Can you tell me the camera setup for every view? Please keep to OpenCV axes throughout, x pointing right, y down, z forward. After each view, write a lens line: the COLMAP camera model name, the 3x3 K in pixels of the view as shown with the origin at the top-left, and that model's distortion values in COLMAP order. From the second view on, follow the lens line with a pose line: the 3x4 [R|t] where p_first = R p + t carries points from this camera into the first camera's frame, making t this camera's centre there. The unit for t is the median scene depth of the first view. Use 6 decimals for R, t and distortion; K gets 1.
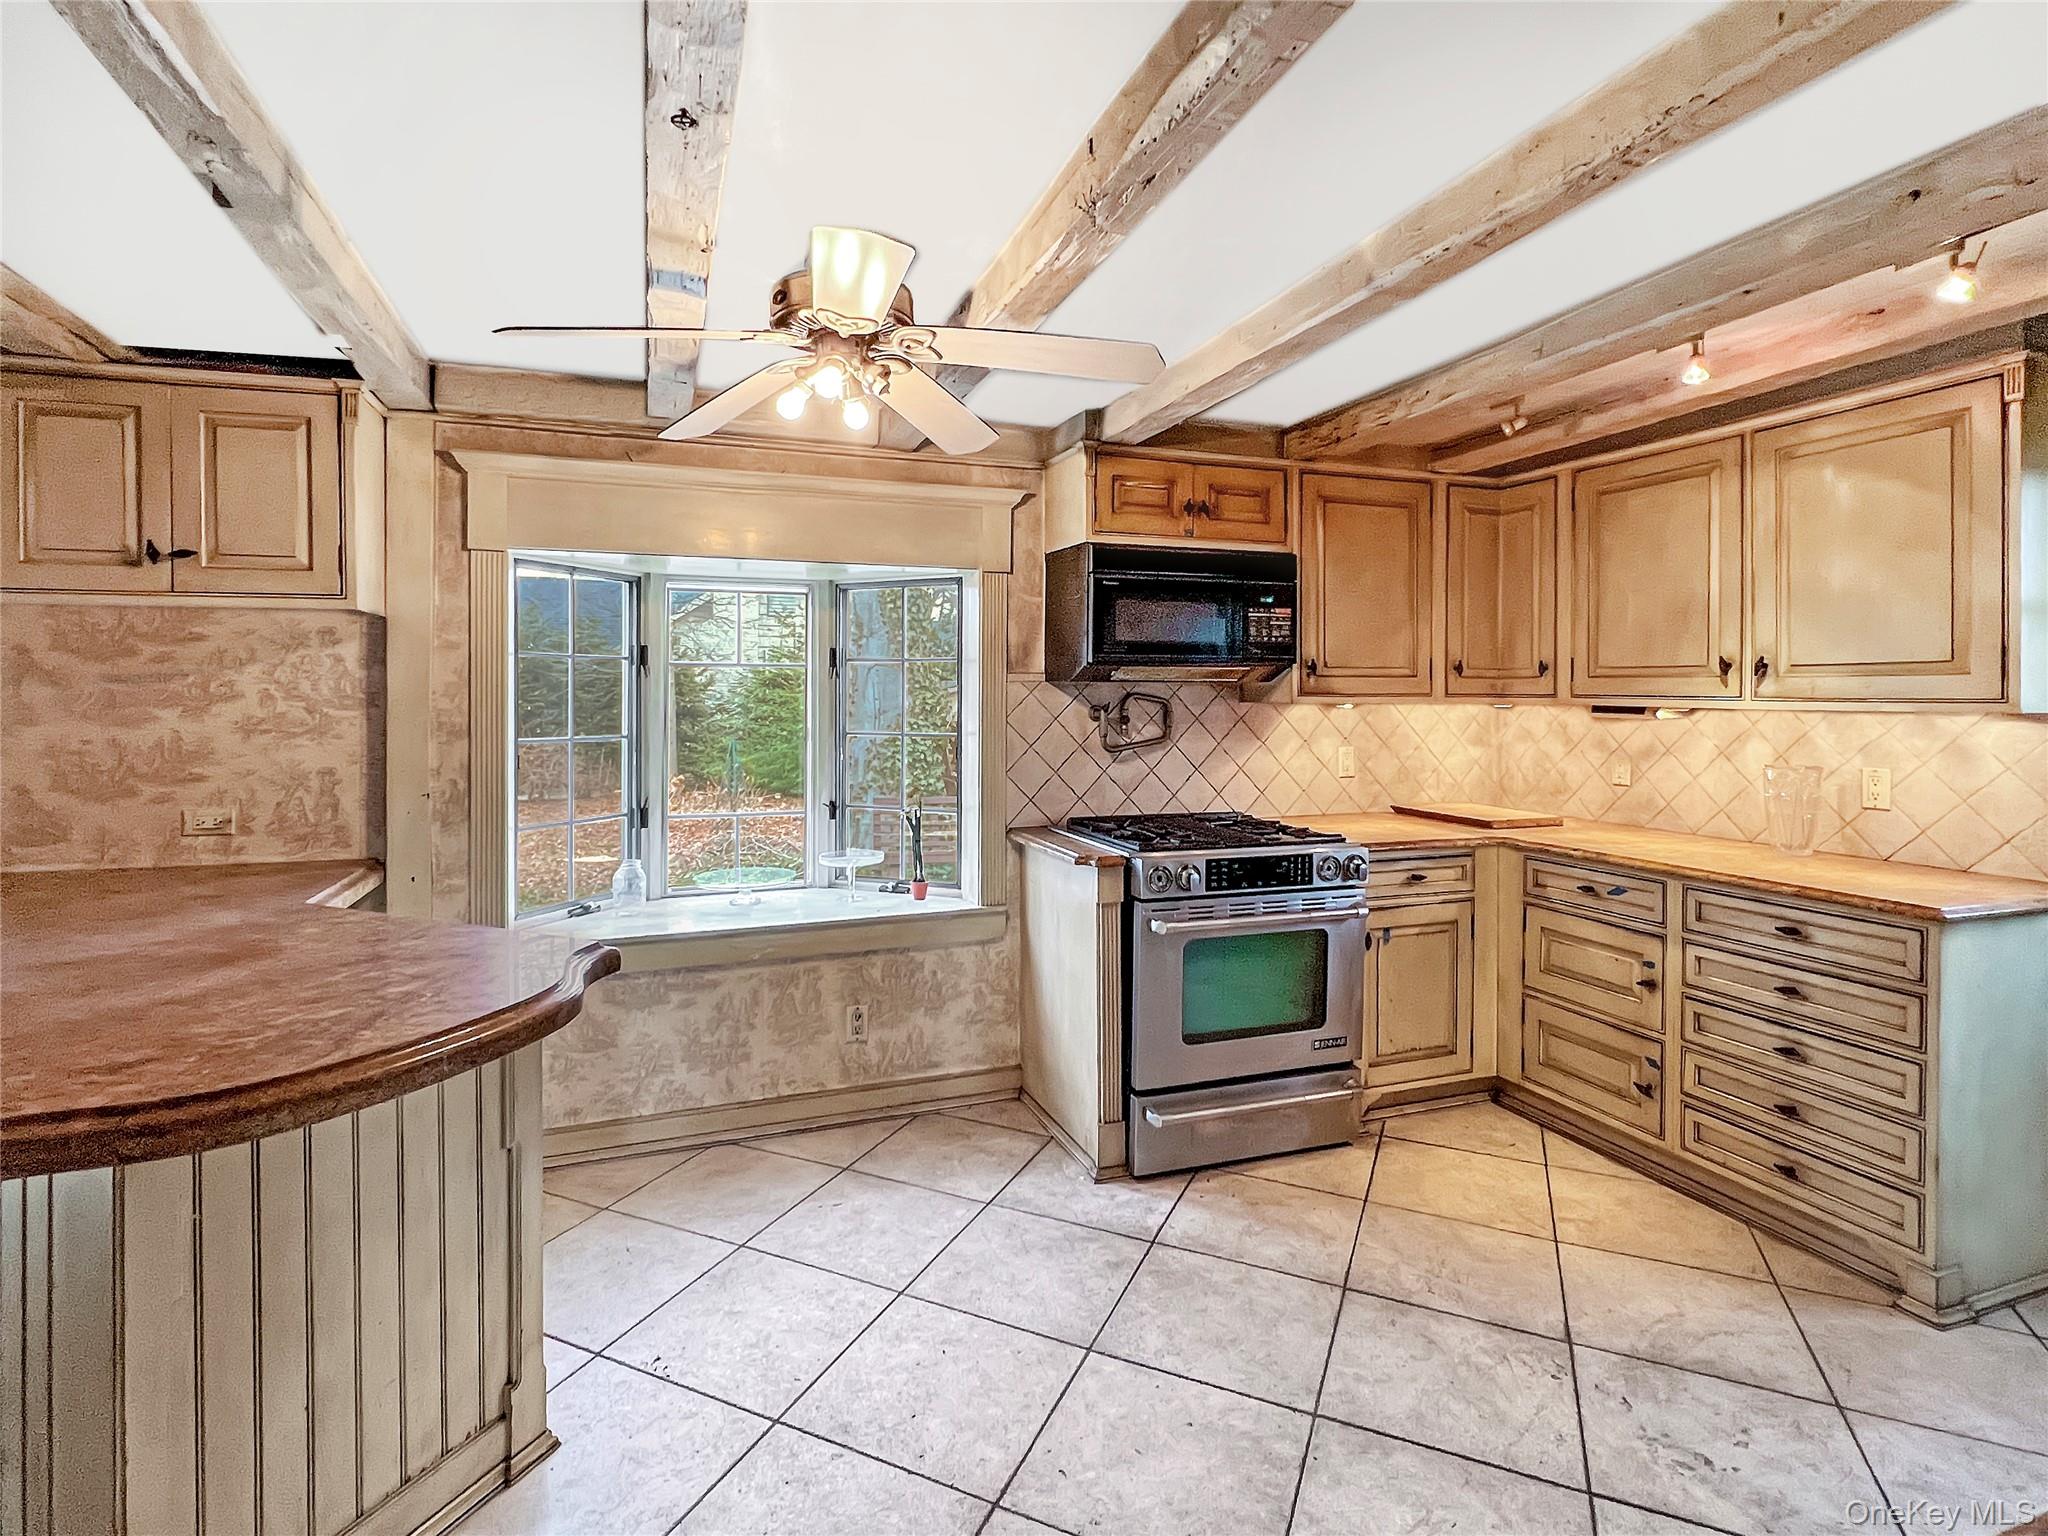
lens RADIAL K [[1010.8, 0, 976.4], [0, 1010.8, 709.8], [0, 0, 1]] dist [0.000495, 0.000007]
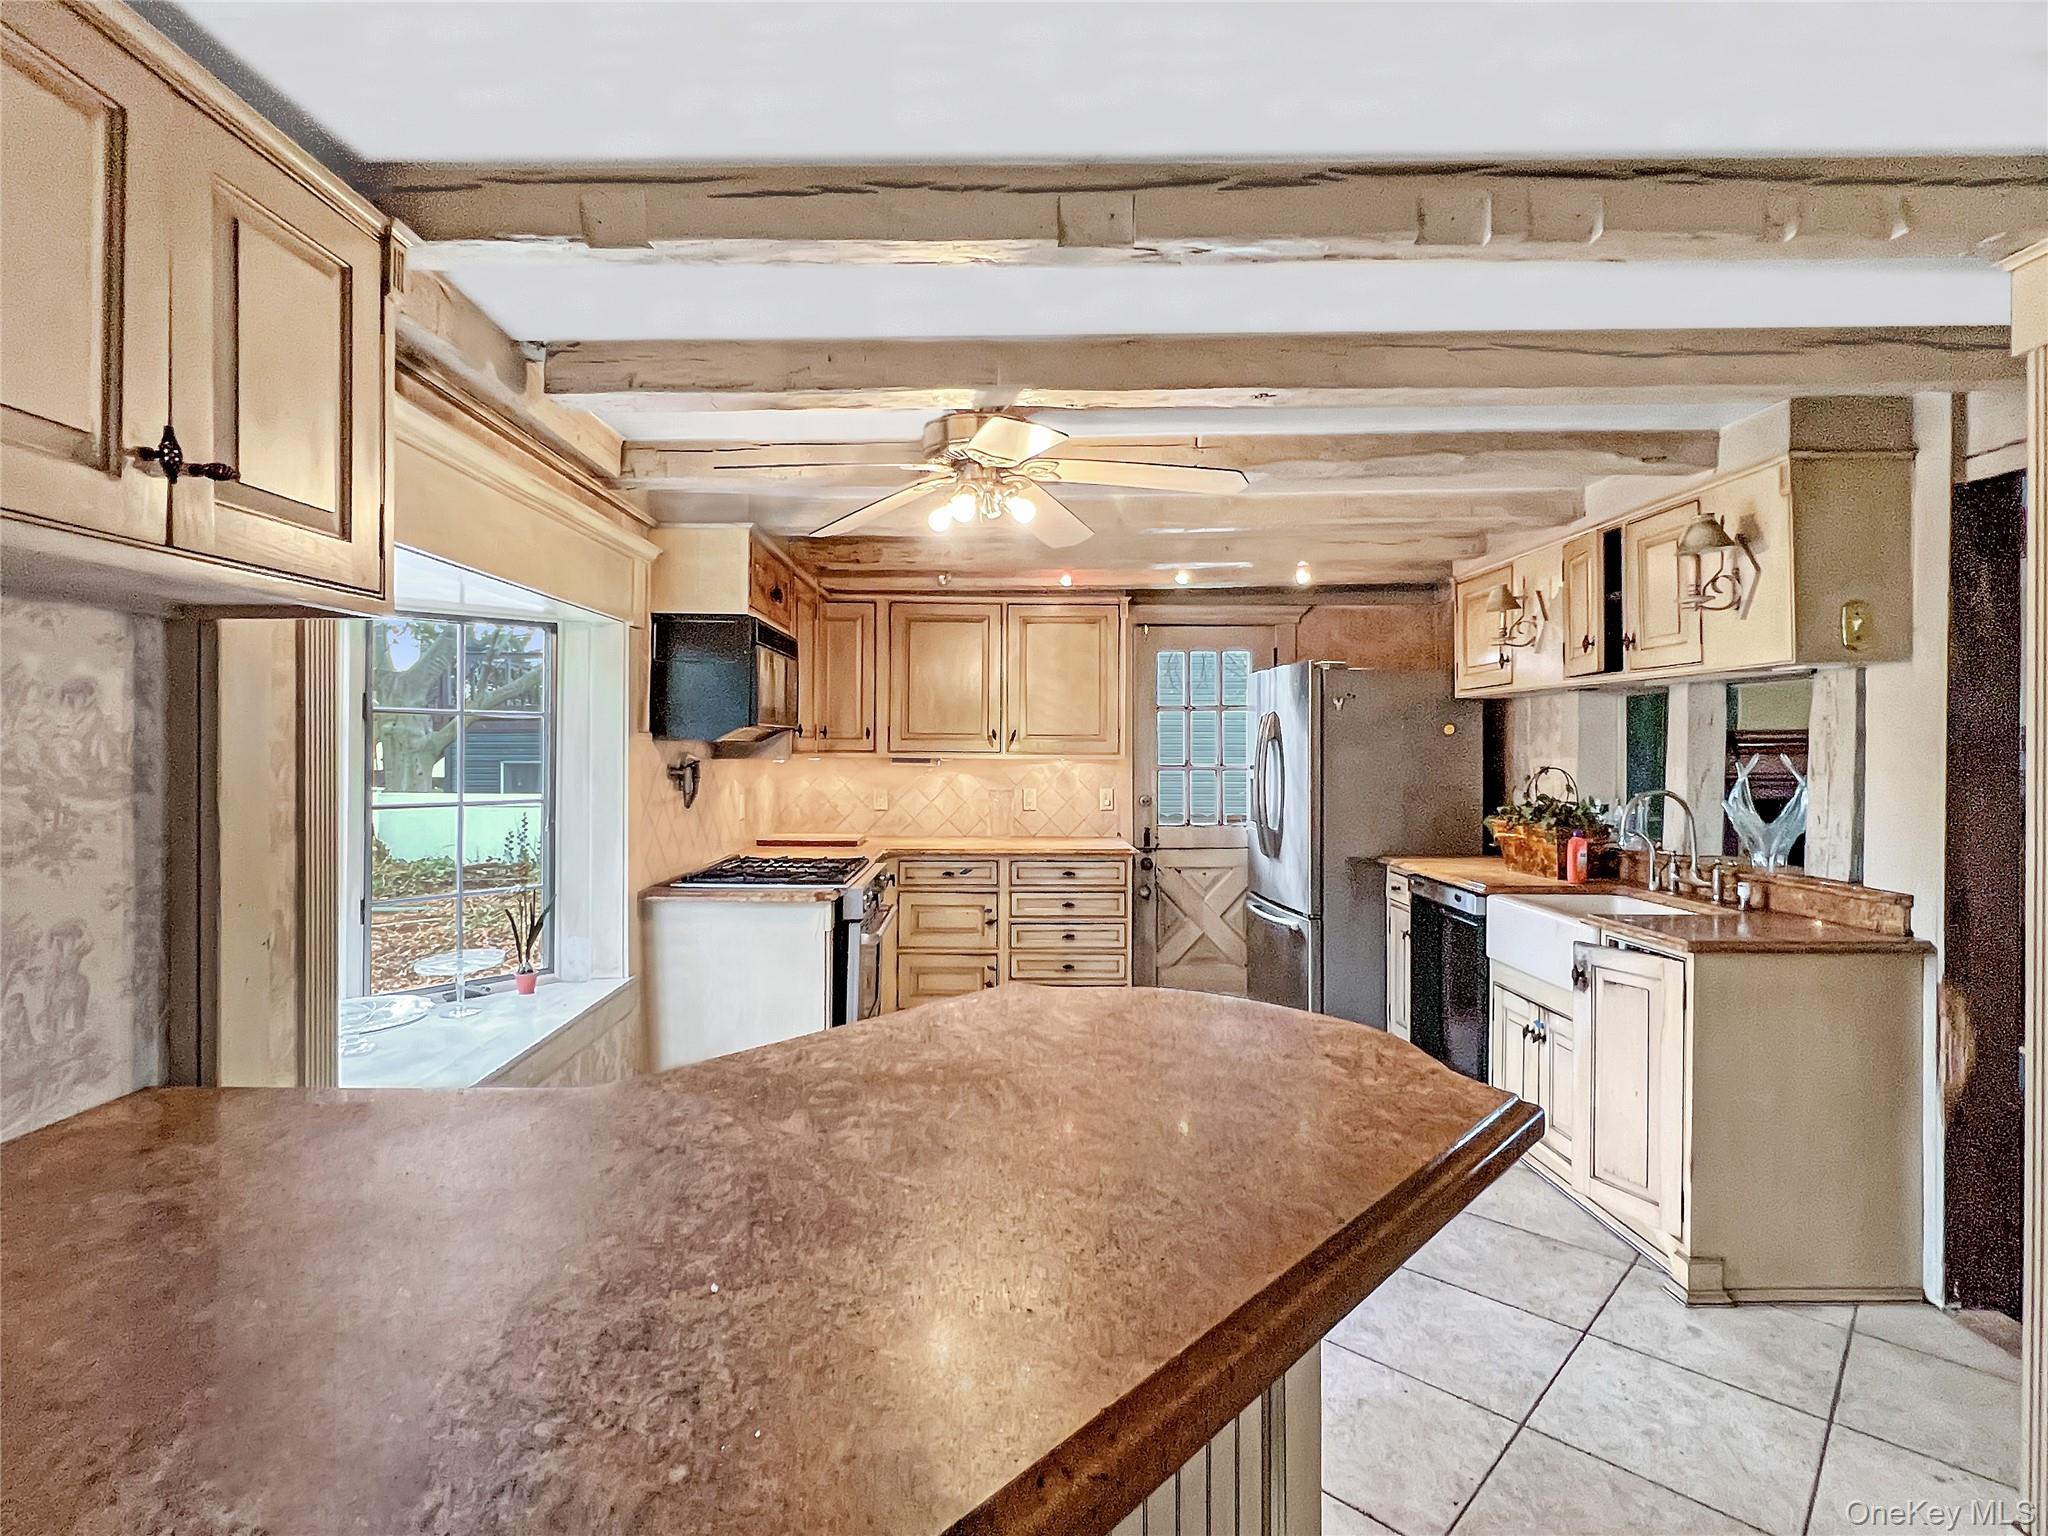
lens RADIAL K [[1019.9, 0, 1014.3], [0, 1019.9, 737.6], [0, 0, 1]] dist [0.000074, 0.000194]
pose [[0.315820, 0.006494, 0.948797, -0.952760], [0.012727, 0.999858, -0.011080, -0.018621], [-0.948734, 0.015575, 0.315693, 0.422464]]
